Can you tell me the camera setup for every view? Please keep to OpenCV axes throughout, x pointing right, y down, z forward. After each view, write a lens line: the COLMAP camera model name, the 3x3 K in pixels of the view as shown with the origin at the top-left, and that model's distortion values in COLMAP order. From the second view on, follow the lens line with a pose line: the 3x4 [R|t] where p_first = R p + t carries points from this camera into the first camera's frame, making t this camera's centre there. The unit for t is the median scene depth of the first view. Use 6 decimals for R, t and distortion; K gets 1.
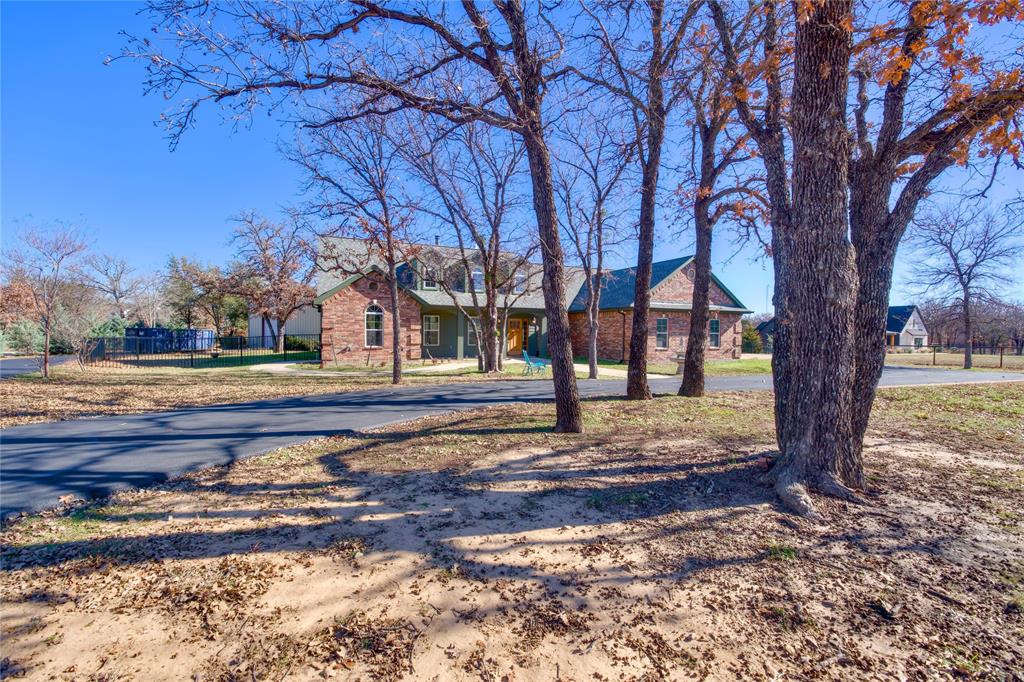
lens RADIAL K [[436.5, 0, 511.7], [0, 436.5, 337.4], [0, 0, 1]] dist [-0.023419, 0.000969]
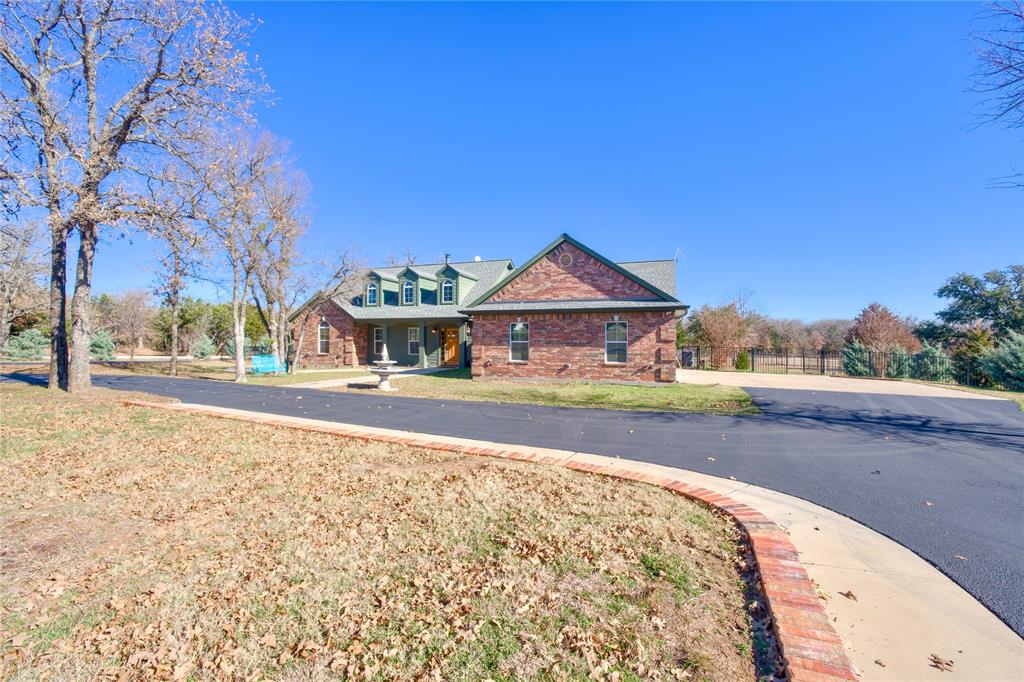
lens RADIAL K [[436.5, 0, 511.8], [0, 436.5, 343.3], [0, 0, 1]] dist [-0.023419, 0.000969]
pose [[0.710214, -0.003381, -0.703978, 0.822831], [-0.007437, 0.999897, -0.012304, 0.002227], [0.703947, 0.013974, 0.710115, 0.404286]]
